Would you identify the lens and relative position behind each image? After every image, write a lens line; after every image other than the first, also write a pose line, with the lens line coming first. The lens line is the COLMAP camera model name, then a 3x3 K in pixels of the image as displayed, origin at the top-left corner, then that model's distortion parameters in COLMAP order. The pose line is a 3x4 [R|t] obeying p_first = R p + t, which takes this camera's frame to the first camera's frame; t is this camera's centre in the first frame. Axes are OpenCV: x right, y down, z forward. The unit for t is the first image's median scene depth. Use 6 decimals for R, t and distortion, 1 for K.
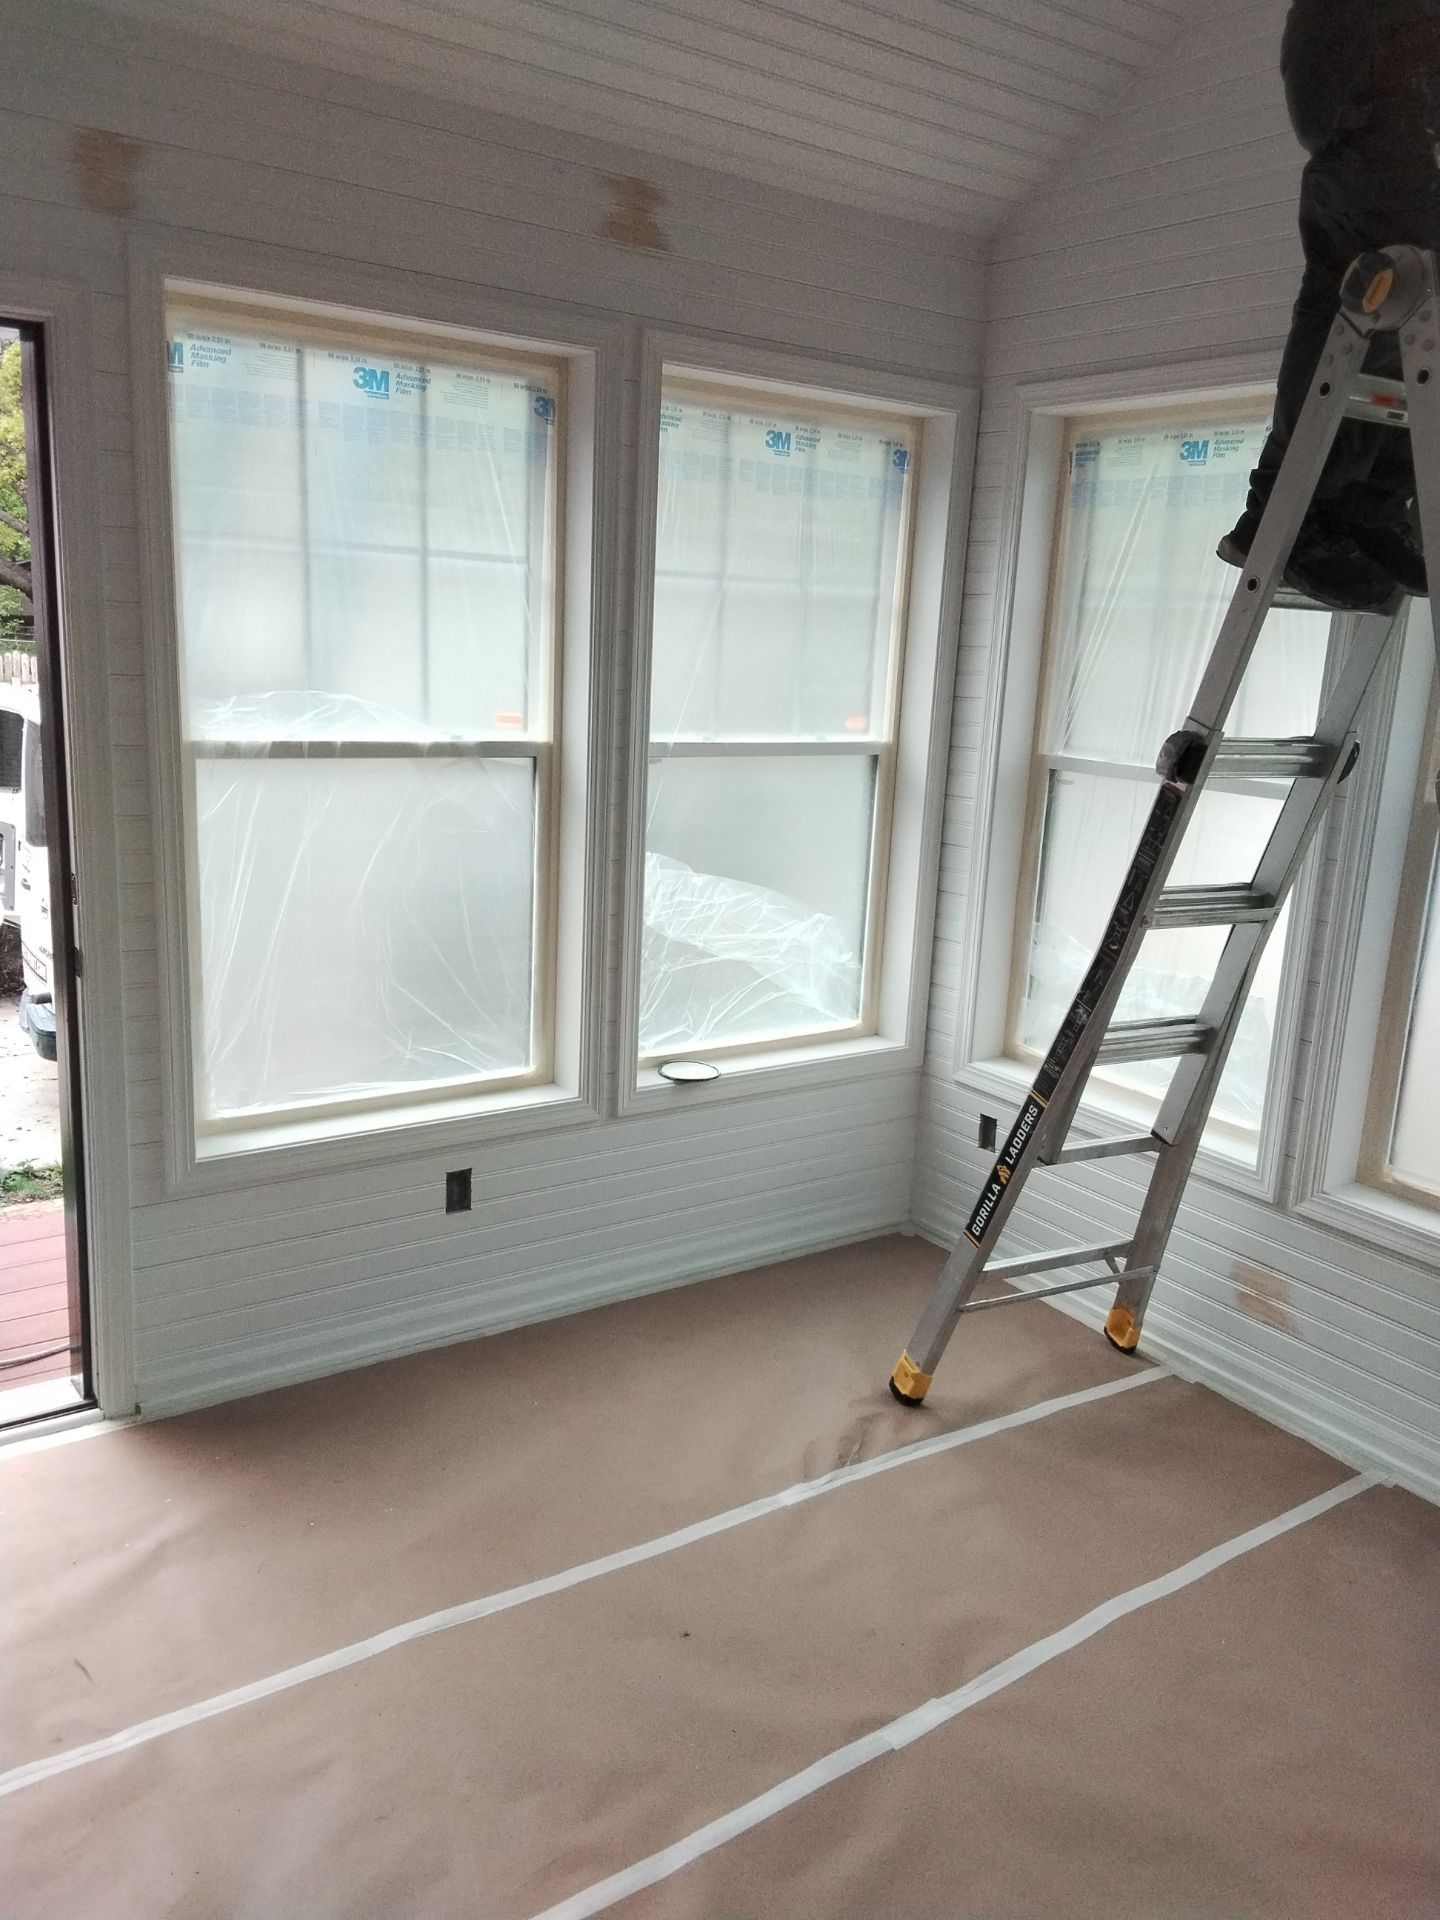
lens RADIAL K [[1464.1, 0, 720.0], [0, 1464.1, 960.0], [0, 0, 1]] dist [0.087561, -0.126299]
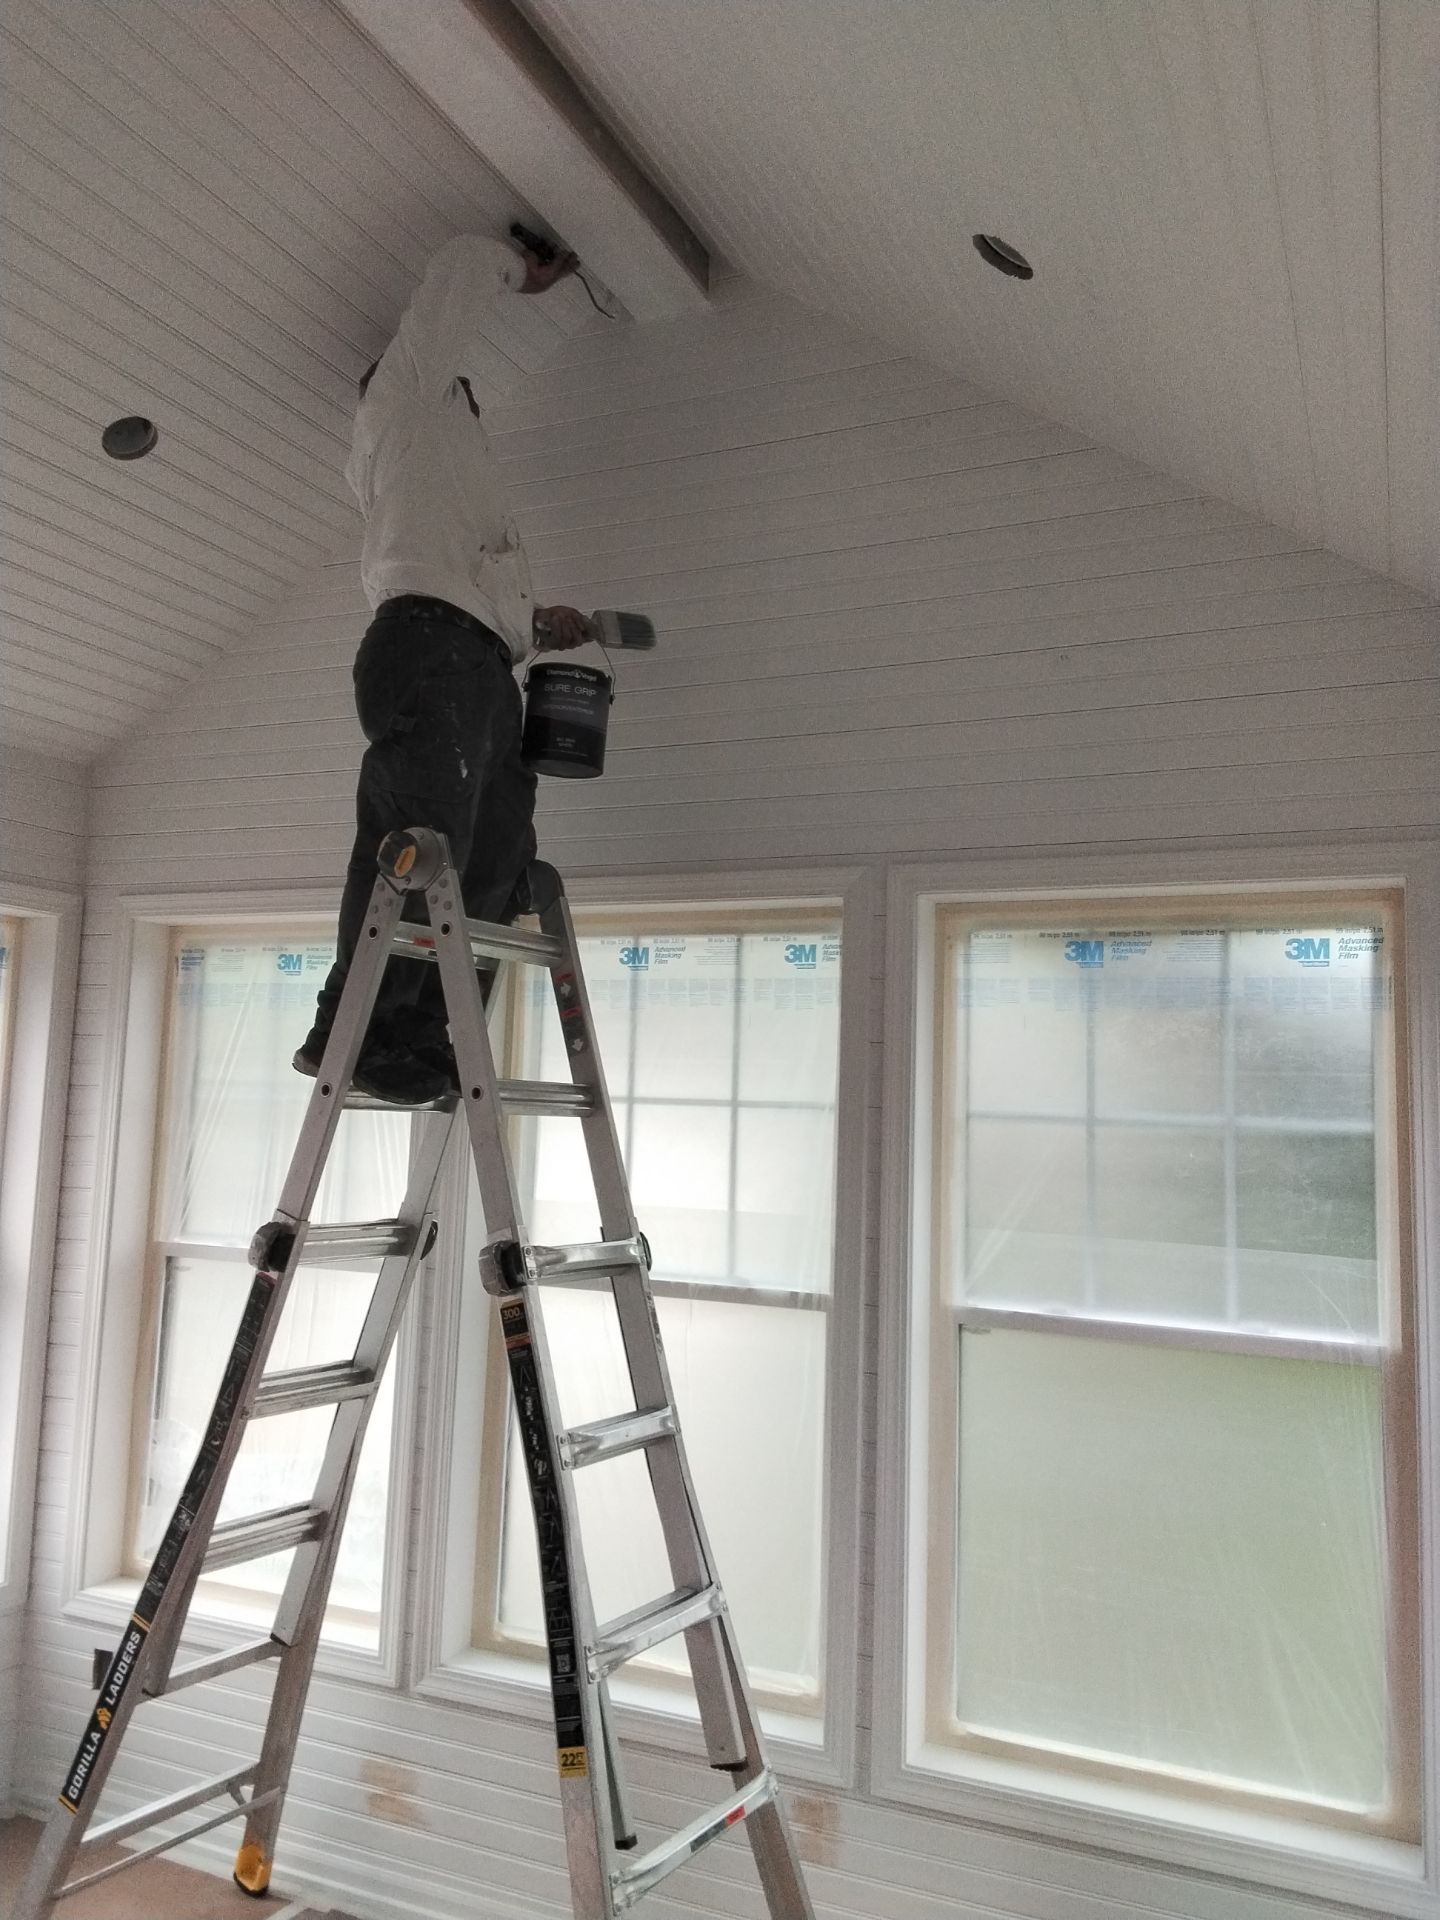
lens RADIAL K [[1464.1, 0, 720.0], [0, 1464.1, 960.0], [0, 0, 1]] dist [0.087561, -0.126299]
pose [[0.857058, 0.035552, 0.513992, 0.030366], [0.121871, 0.955316, -0.269292, -0.008219], [-0.500599, 0.293439, 0.814429, -0.072203]]
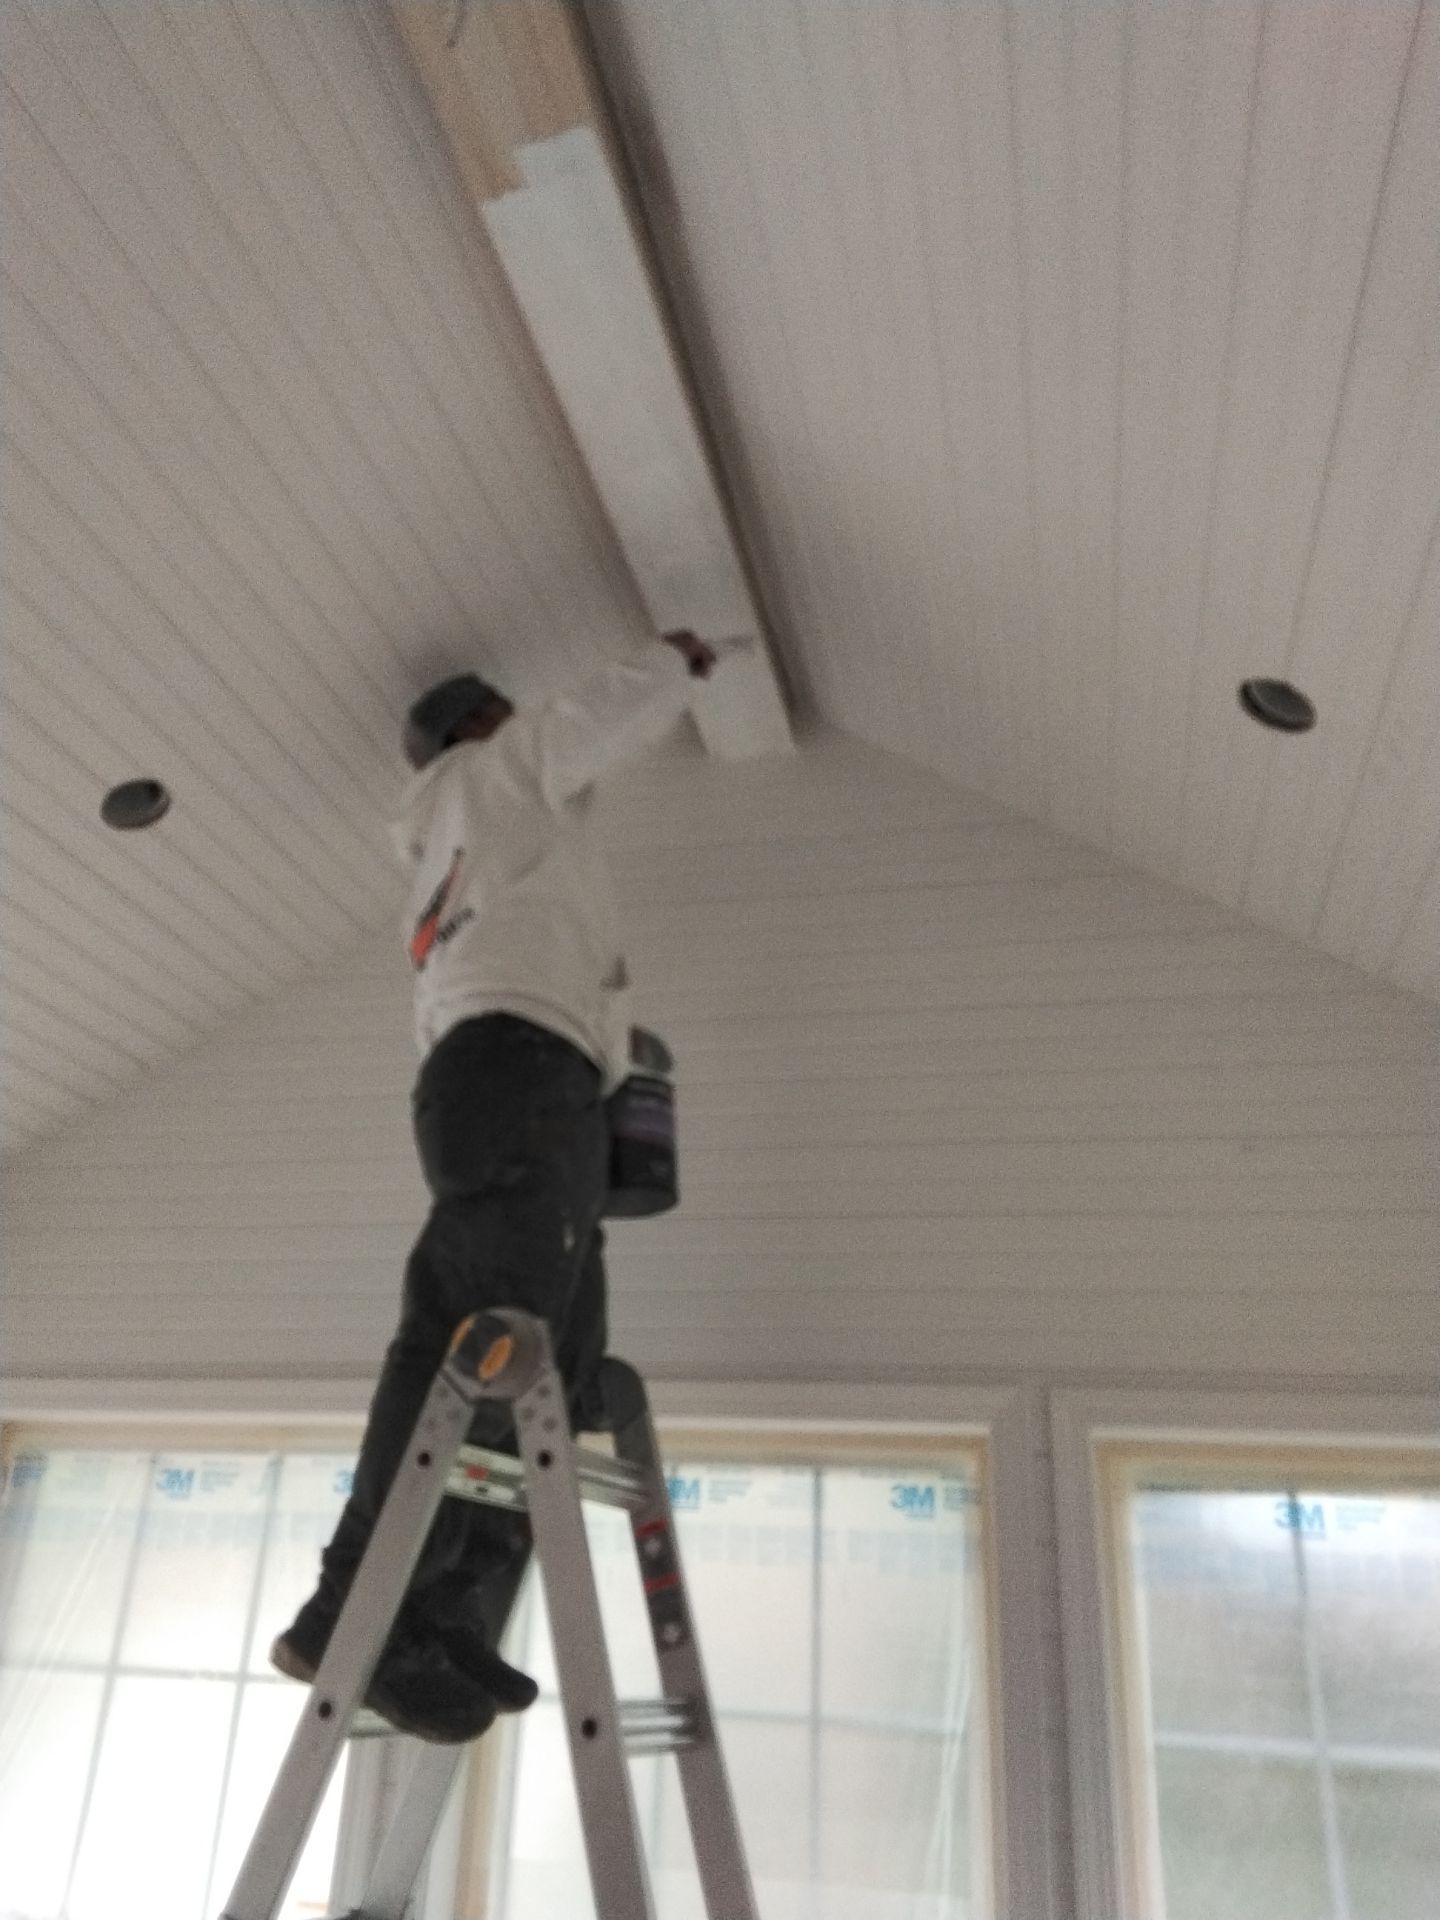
lens RADIAL K [[1464.1, 0, 720.0], [0, 1464.1, 960.0], [0, 0, 1]] dist [0.087561, -0.126299]
pose [[0.738557, 0.271557, 0.617082, -0.047961], [0.139298, 0.834078, -0.533770, -0.114528], [-0.659643, 0.480178, 0.578187, 0.207292]]
